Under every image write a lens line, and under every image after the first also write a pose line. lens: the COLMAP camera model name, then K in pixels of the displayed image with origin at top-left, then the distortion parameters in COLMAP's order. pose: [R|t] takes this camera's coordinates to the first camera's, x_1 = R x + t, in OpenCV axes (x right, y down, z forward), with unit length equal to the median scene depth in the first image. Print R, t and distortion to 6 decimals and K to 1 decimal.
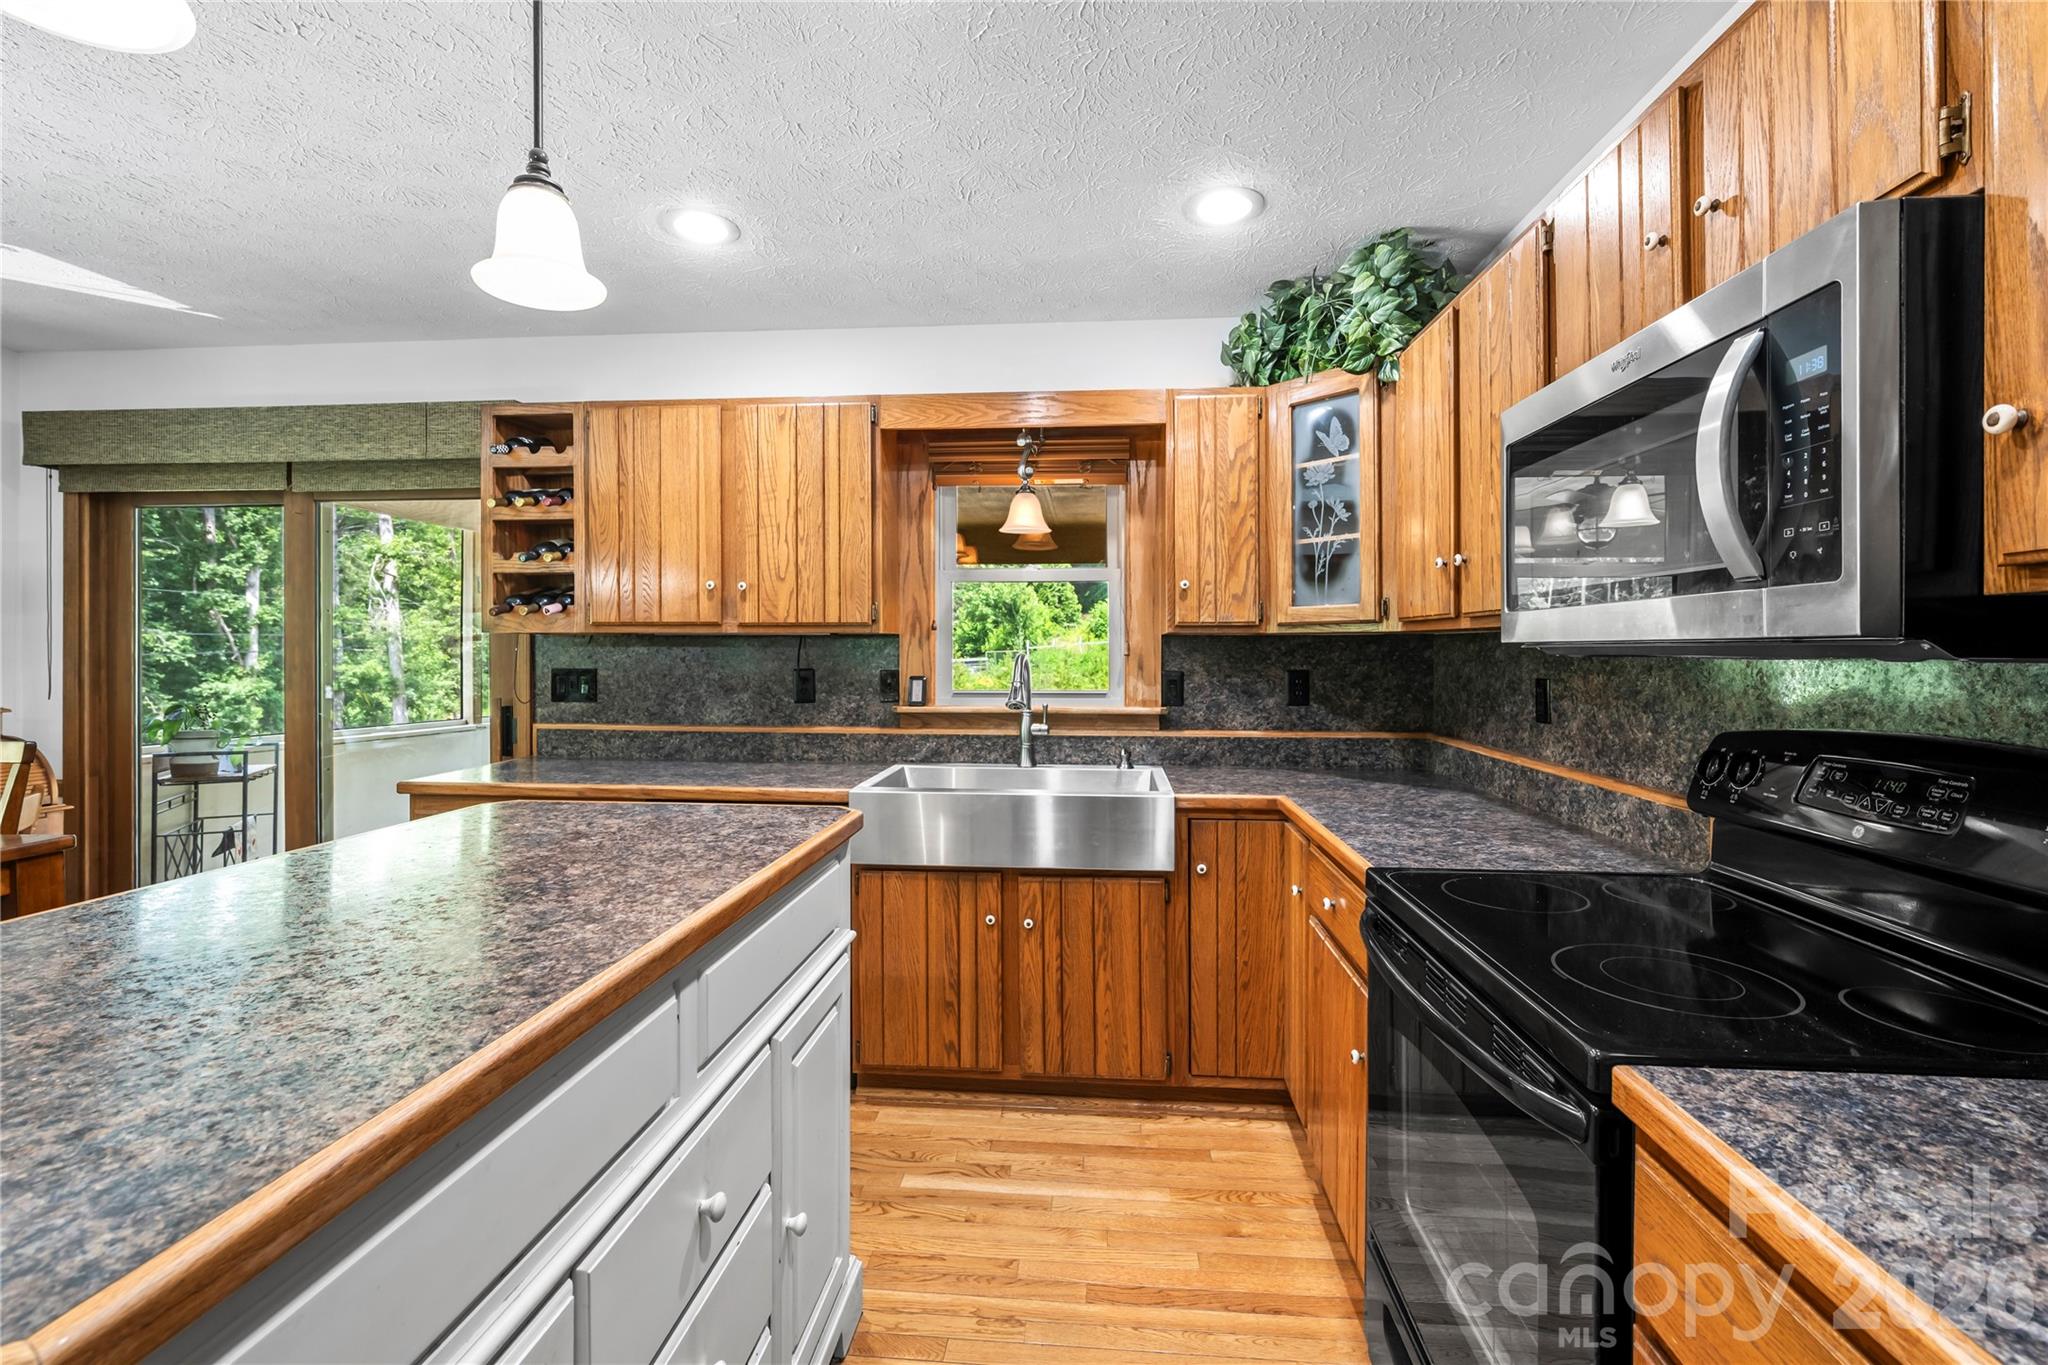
lens RADIAL K [[894.2, 0, 1024.6], [0, 894.2, 651.5], [0, 0, 1]] dist [0.000877, -0.000438]
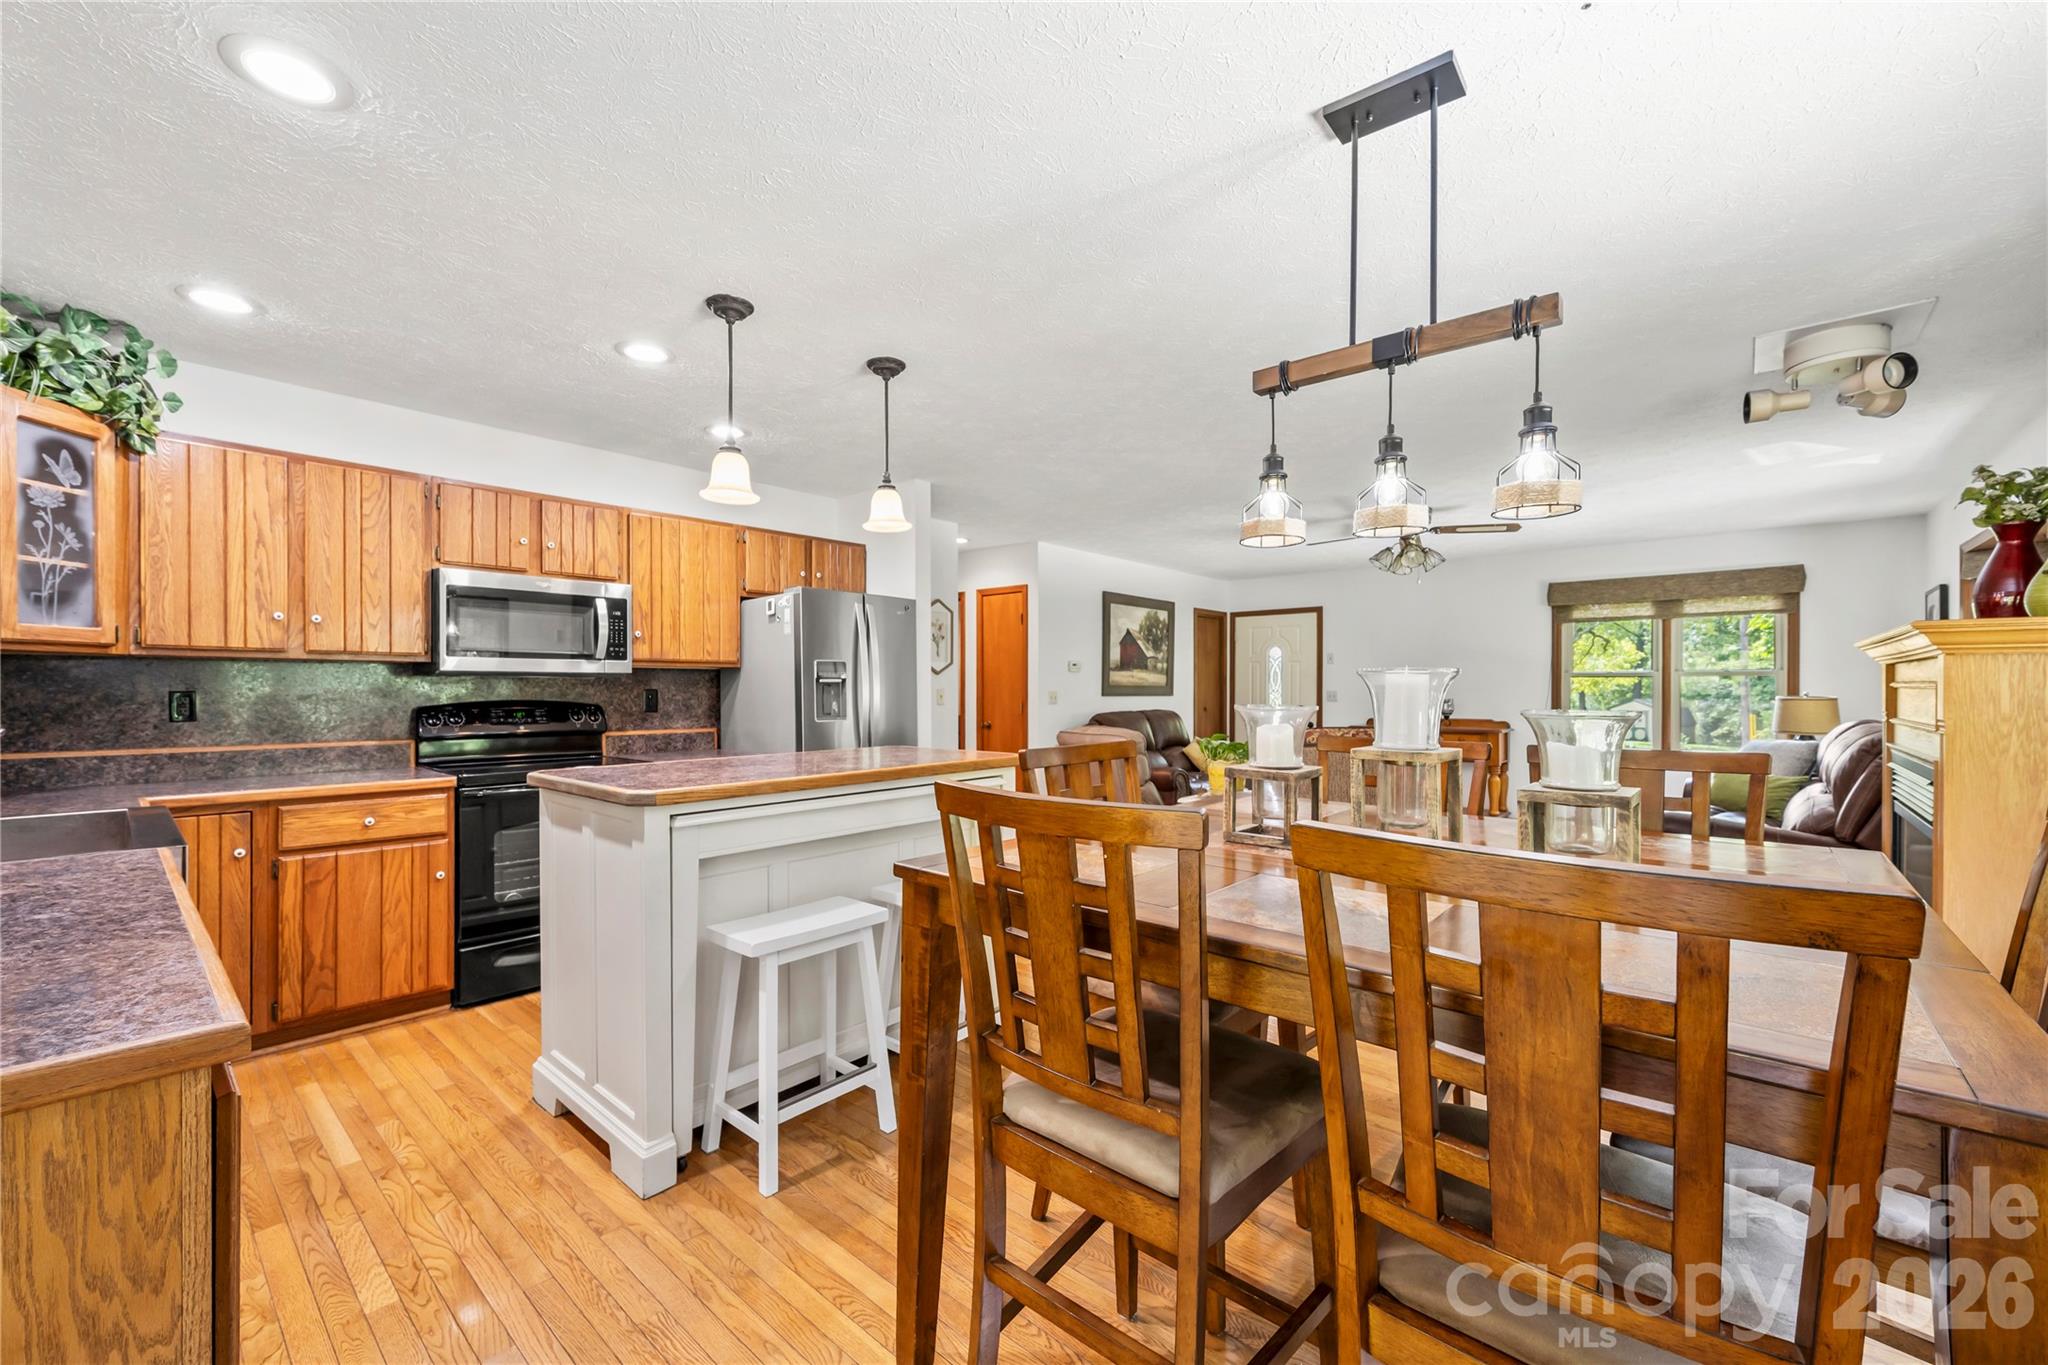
lens RADIAL K [[820.2, 0, 1019.2], [0, 820.2, 695.3], [0, 0, 1]] dist [-0.001138, -0.000266]
pose [[-0.802280, -0.006176, 0.596916, -1.000561], [-0.000716, 0.999956, 0.009383, 0.017805], [-0.596948, 0.007101, -0.802249, 0.961775]]
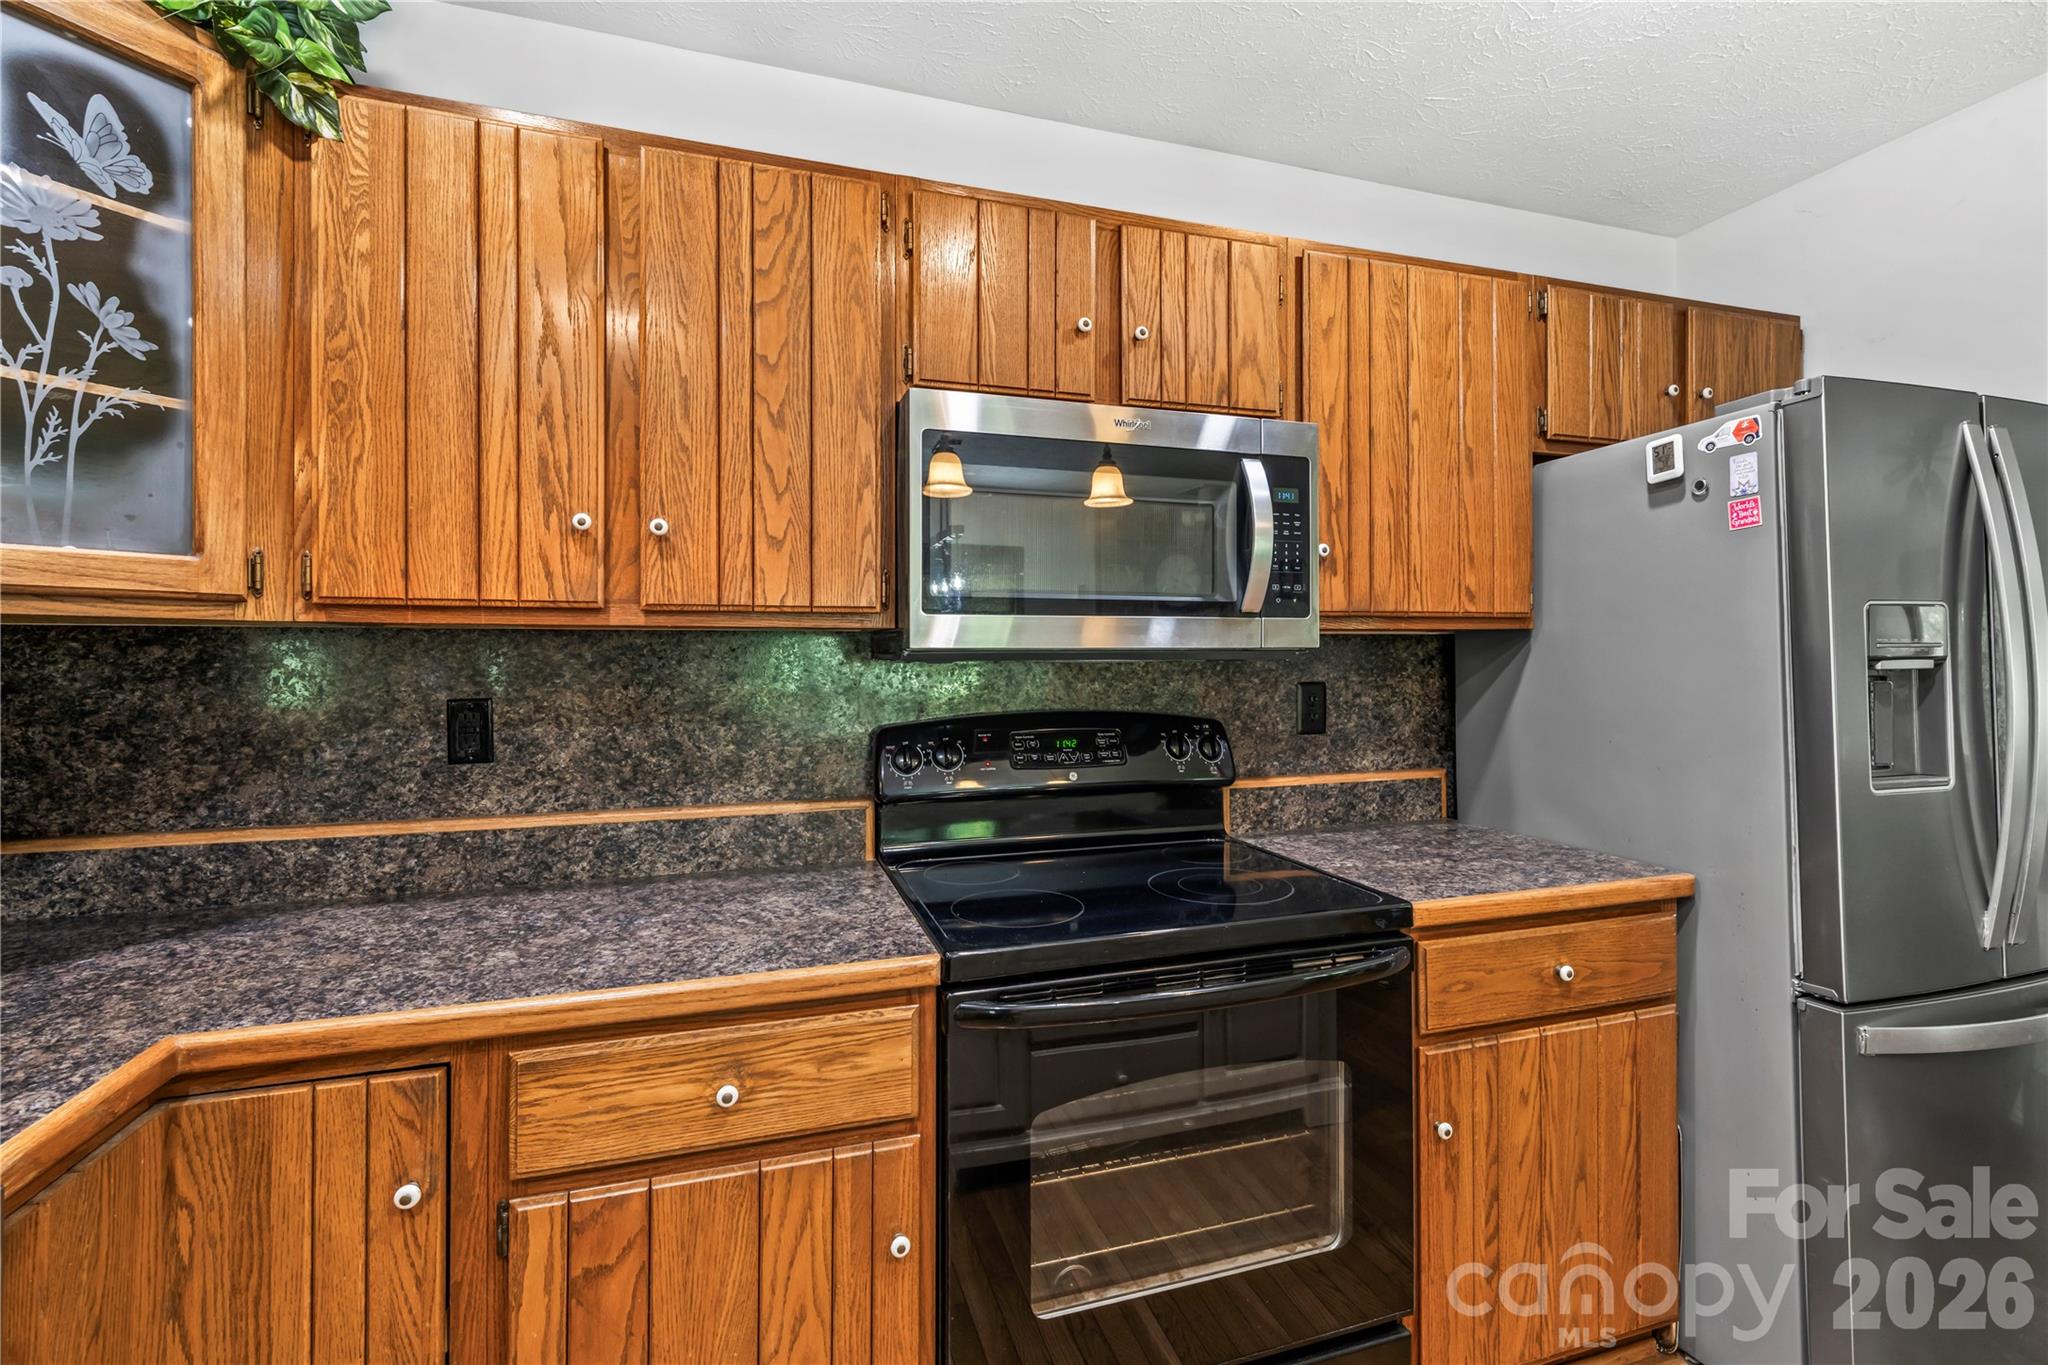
lens RADIAL K [[894.2, 0, 1024.6], [0, 894.2, 651.5], [0, 0, 1]] dist [0.000877, -0.000438]
pose [[-0.383495, 0.004681, 0.923531, -0.172267], [0.004692, 0.999984, -0.003120, -0.001930], [-0.923531, 0.003137, -0.383511, 0.665611]]
